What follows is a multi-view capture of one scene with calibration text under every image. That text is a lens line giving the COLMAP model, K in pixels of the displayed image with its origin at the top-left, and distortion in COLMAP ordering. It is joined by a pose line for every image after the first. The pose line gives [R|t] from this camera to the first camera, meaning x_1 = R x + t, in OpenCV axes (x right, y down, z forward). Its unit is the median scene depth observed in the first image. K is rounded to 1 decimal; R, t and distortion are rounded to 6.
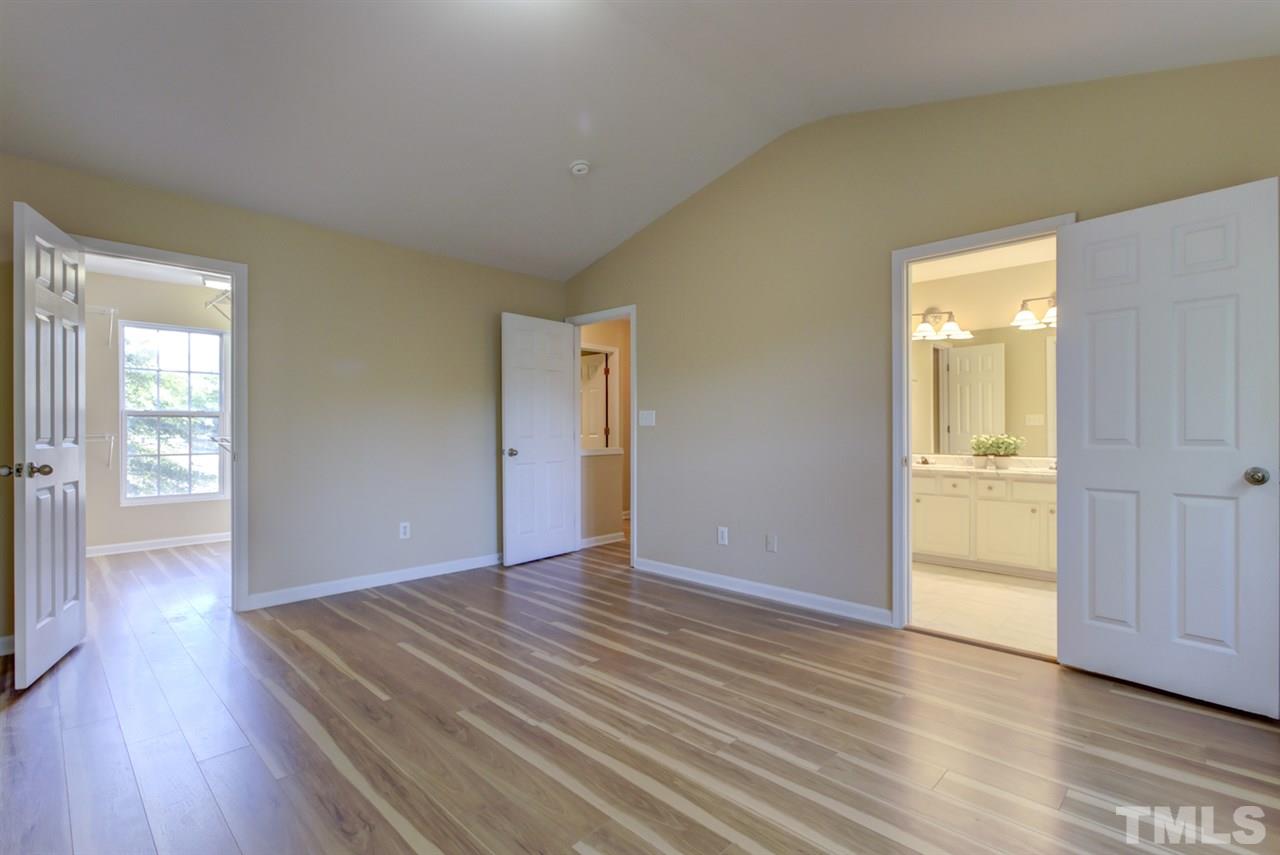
lens RADIAL K [[585.4, 0, 640.1], [0, 585.4, 428.1], [0, 0, 1]] dist [0.004978, 0.000651]
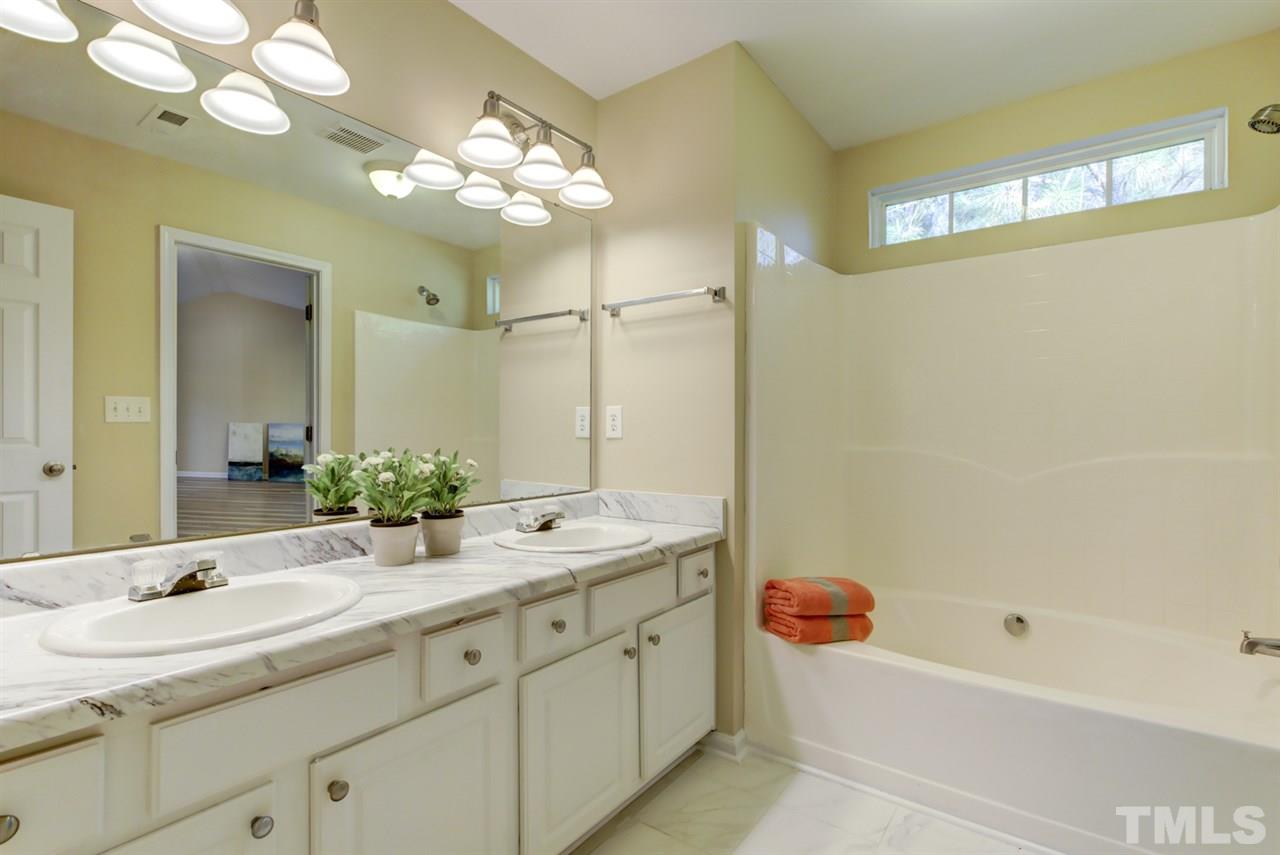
lens RADIAL K [[585.4, 0, 642.6], [0, 585.4, 424.6], [0, 0, 1]] dist [0.004978, 0.000651]
pose [[-0.127028, -0.004110, 0.991891, 0.188417], [-0.001548, 0.999991, 0.003945, -0.005047], [-0.991898, -0.001035, -0.127033, 0.679572]]
